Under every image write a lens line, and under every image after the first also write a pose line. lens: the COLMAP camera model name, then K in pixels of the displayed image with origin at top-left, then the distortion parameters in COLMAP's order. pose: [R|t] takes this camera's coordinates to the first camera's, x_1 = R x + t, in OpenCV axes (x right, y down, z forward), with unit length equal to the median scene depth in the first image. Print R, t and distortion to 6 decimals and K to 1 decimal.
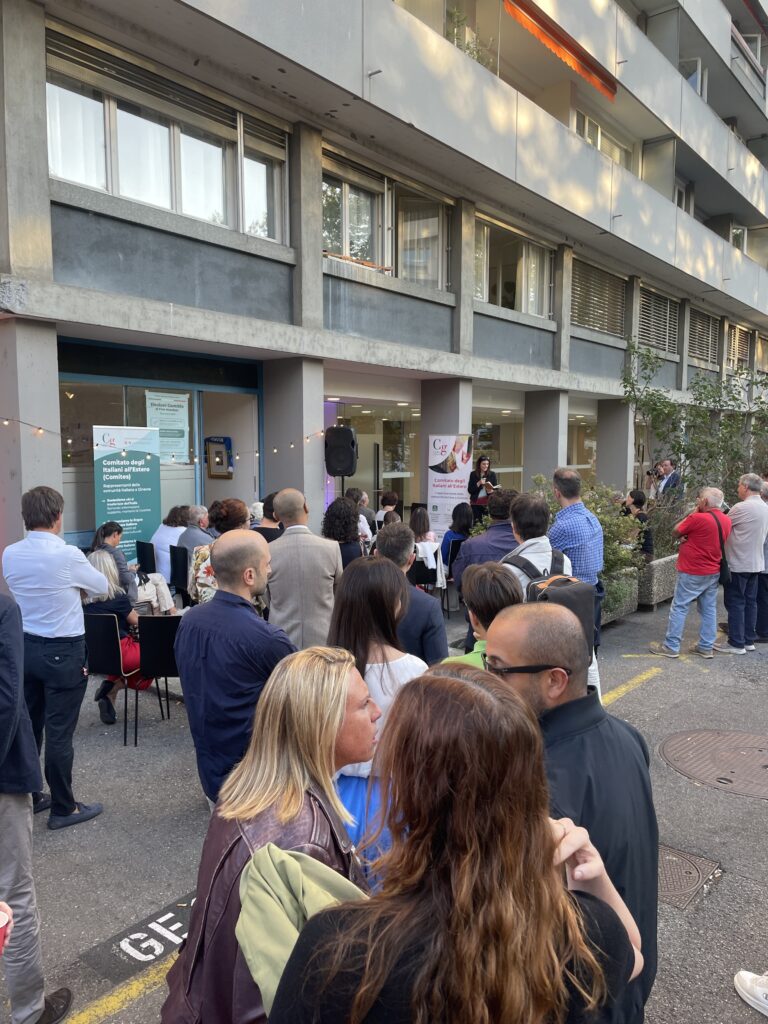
lens RADIAL K [[769.8, 0, 384.7], [0, 769.8, 514.3], [0, 0, 1]] dist [0.003889, 0.000345]
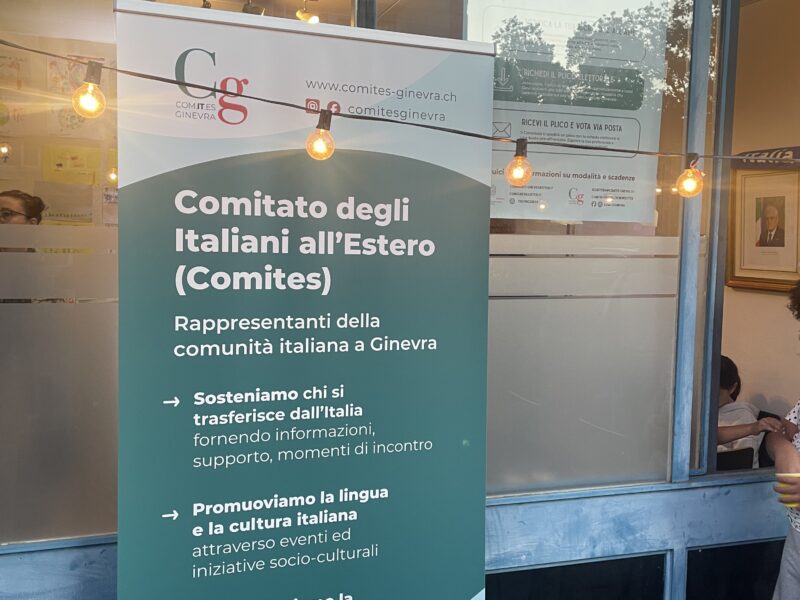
lens RADIAL K [[601.4, 0, 400.0], [0, 601.4, 299.1], [0, 0, 1]] dist [0.003889, 0.000345]
pose [[0.811539, 0.047889, -0.582333, -0.226406], [-0.059114, 0.998251, -0.000288, -0.045096], [0.581300, 0.034658, 0.812951, 0.888922]]
